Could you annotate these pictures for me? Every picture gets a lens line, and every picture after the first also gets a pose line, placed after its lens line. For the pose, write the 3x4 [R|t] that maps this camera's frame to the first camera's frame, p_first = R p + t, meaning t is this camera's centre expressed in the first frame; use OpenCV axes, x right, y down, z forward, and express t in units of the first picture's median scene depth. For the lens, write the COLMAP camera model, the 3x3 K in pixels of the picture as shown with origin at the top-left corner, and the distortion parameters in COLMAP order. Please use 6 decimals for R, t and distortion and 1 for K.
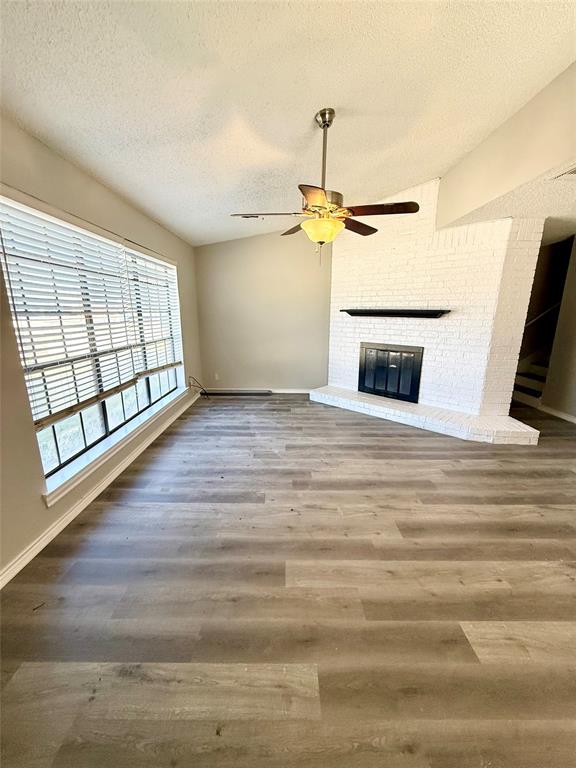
lens RADIAL K [[304.7, 0, 288.6], [0, 304.7, 383.8], [0, 0, 1]] dist [-0.005223, 0.000796]
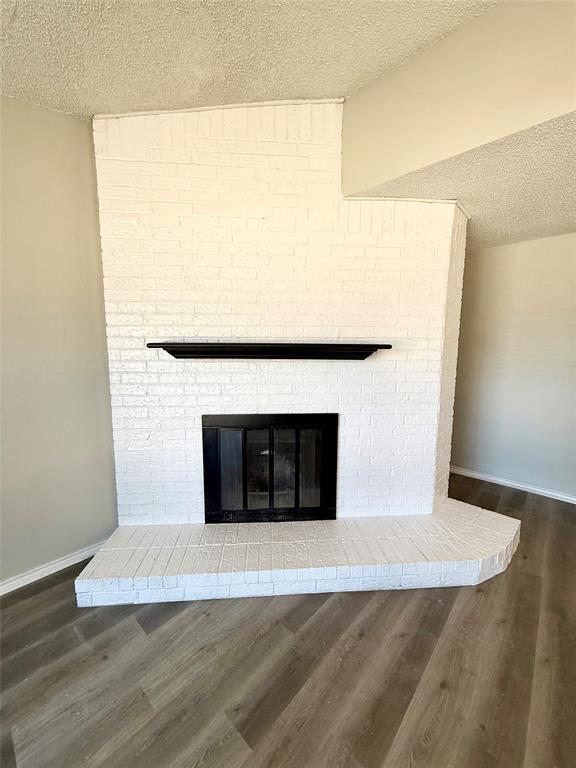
lens RADIAL K [[304.7, 0, 287.0], [0, 304.7, 380.1], [0, 0, 1]] dist [-0.005223, 0.000796]
pose [[0.683091, -0.082981, 0.725604, 0.003801], [0.169442, 0.984422, -0.046935, -0.174888], [-0.710405, 0.155009, 0.686510, 0.720445]]
